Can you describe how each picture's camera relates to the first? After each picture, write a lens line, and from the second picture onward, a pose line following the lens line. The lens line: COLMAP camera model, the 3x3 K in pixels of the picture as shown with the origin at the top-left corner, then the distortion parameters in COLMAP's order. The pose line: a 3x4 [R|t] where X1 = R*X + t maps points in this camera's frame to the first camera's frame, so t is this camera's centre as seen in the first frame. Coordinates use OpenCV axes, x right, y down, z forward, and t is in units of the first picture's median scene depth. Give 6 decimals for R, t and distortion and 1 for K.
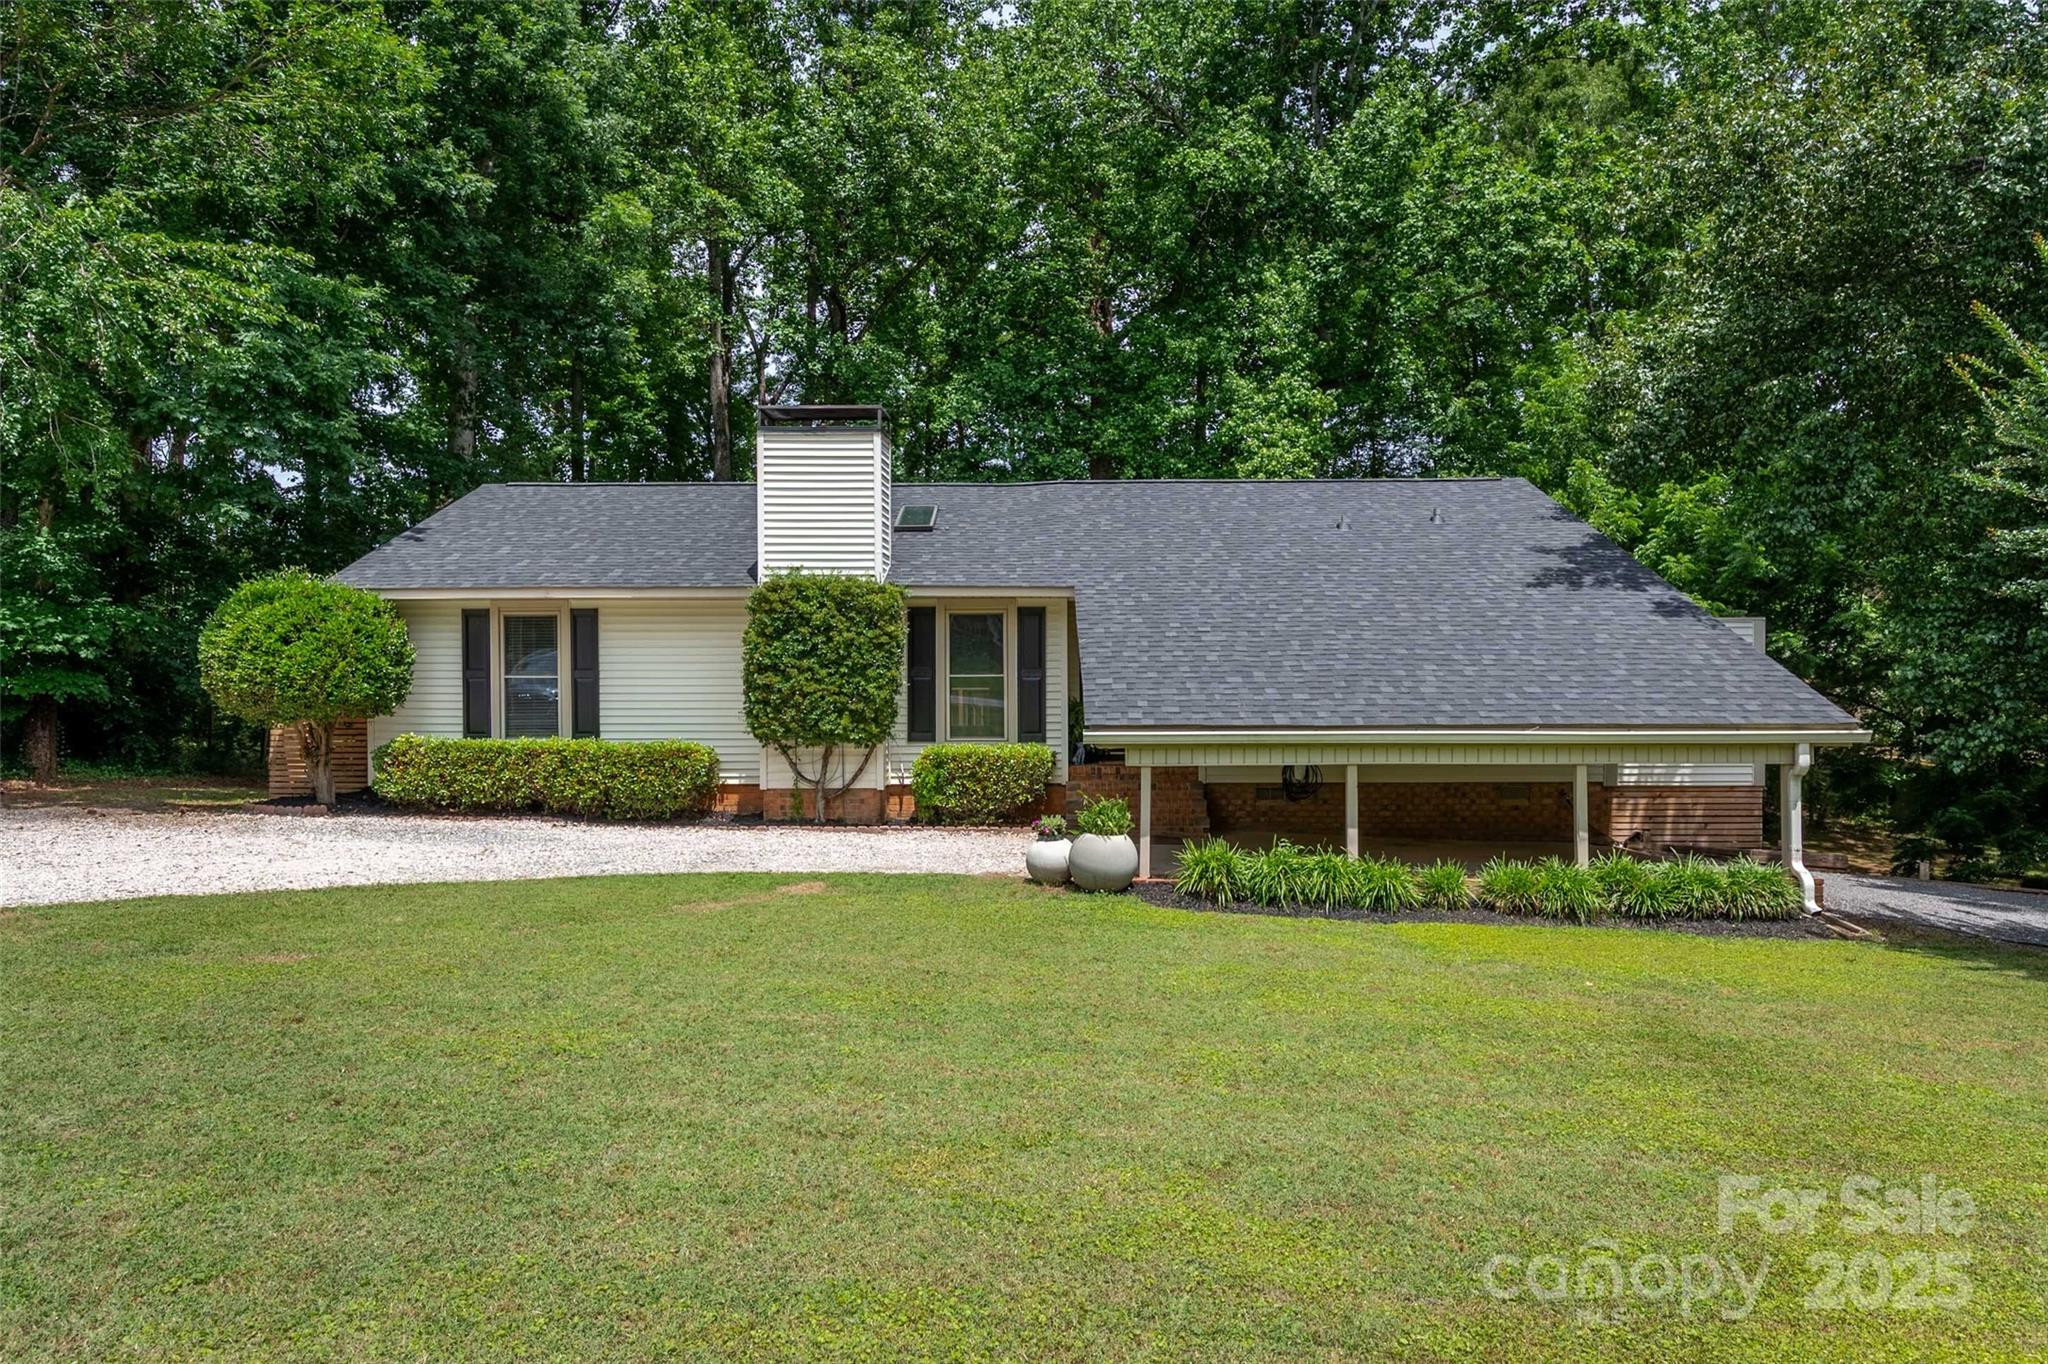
lens RADIAL K [[1213.0, 0, 1026.8], [0, 1213.0, 691.2], [0, 0, 1]] dist [-0.006307, 0.000172]
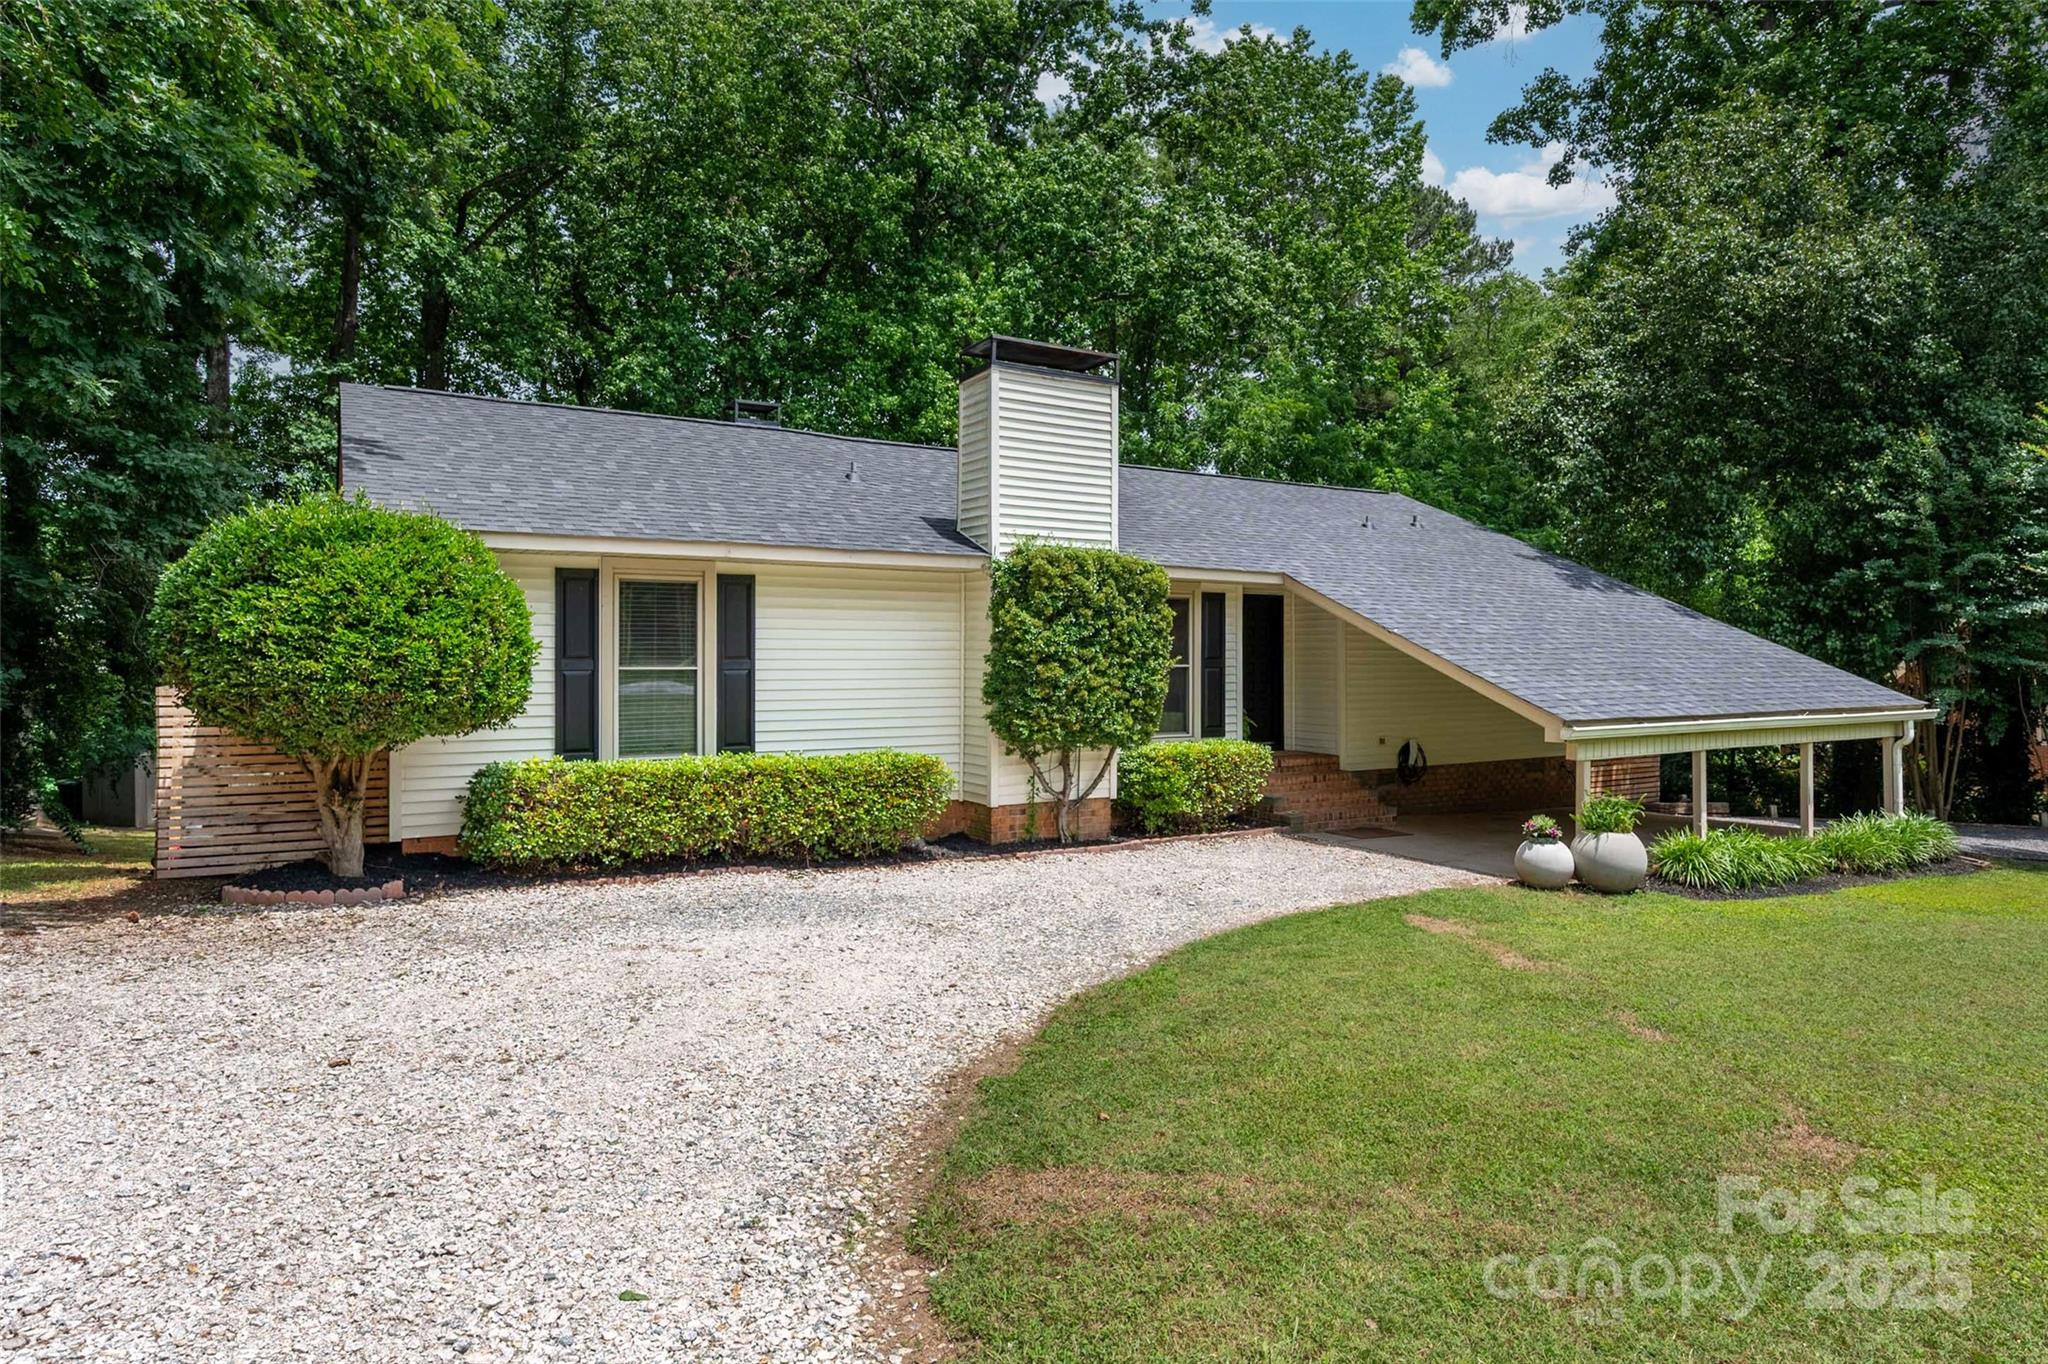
lens RADIAL K [[1126.9, 0, 1028.9], [0, 1126.9, 665.0], [0, 0, 1]] dist [0.004694, 0.001444]
pose [[0.855357, 0.000033, 0.518039, -0.591307], [0.004399, 0.999963, -0.007327, -0.008454], [-0.518021, 0.008547, 0.855326, 0.344957]]
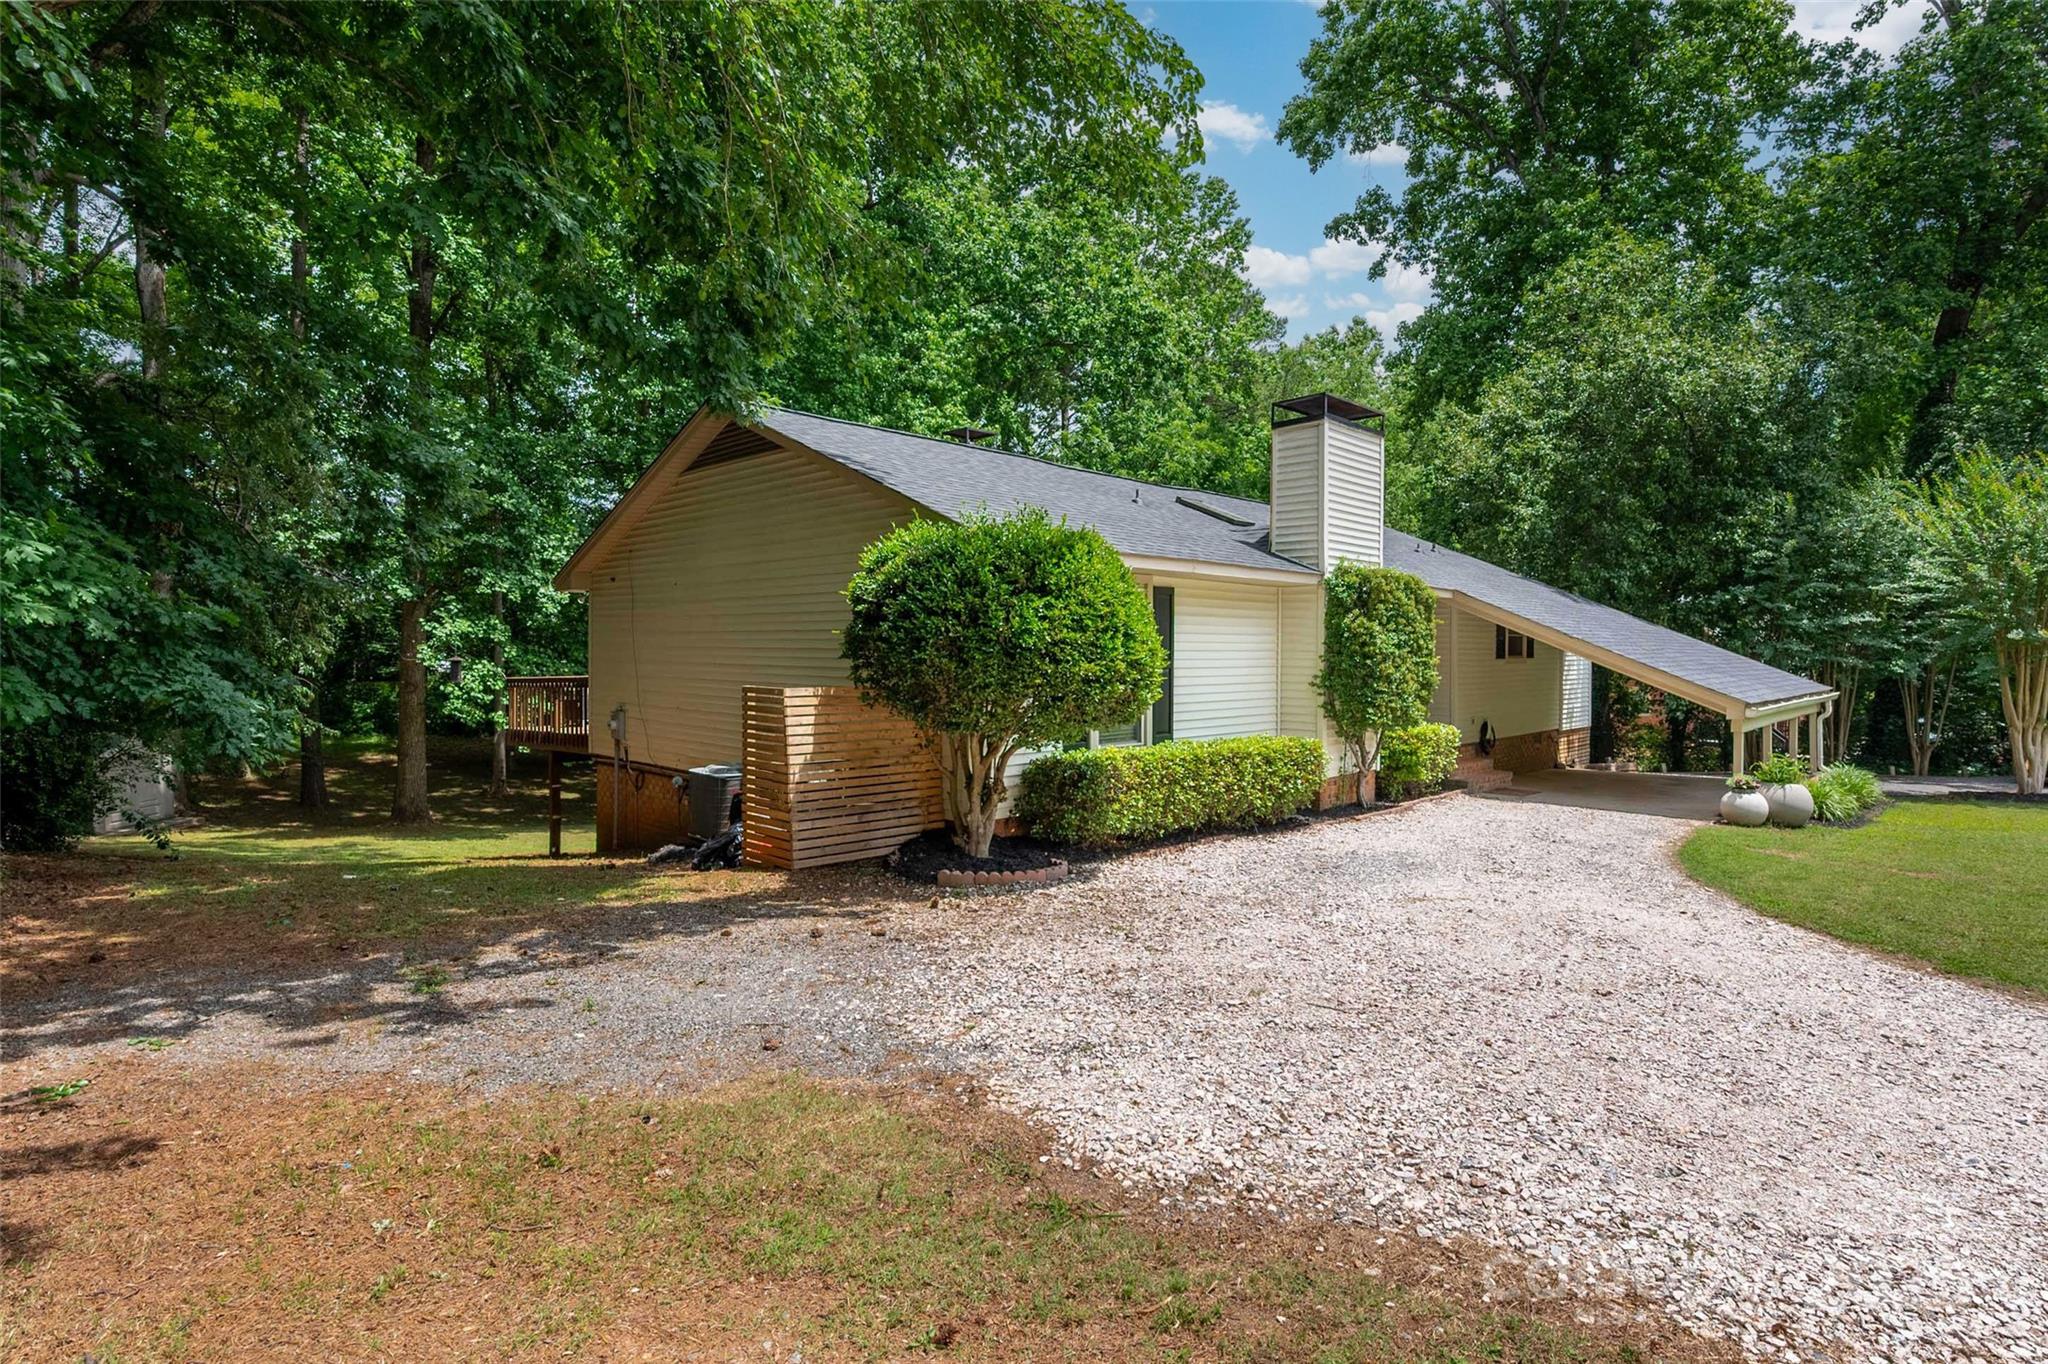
lens RADIAL K [[995.1, 0, 1028.3], [0, 995.1, 676.0], [0, 0, 1]] dist [-0.000574, -0.000765]
pose [[0.706136, -0.012836, 0.707960, -0.968790], [0.007845, 0.999916, 0.010305, -0.014636], [-0.708033, -0.001722, 0.706177, 0.601509]]
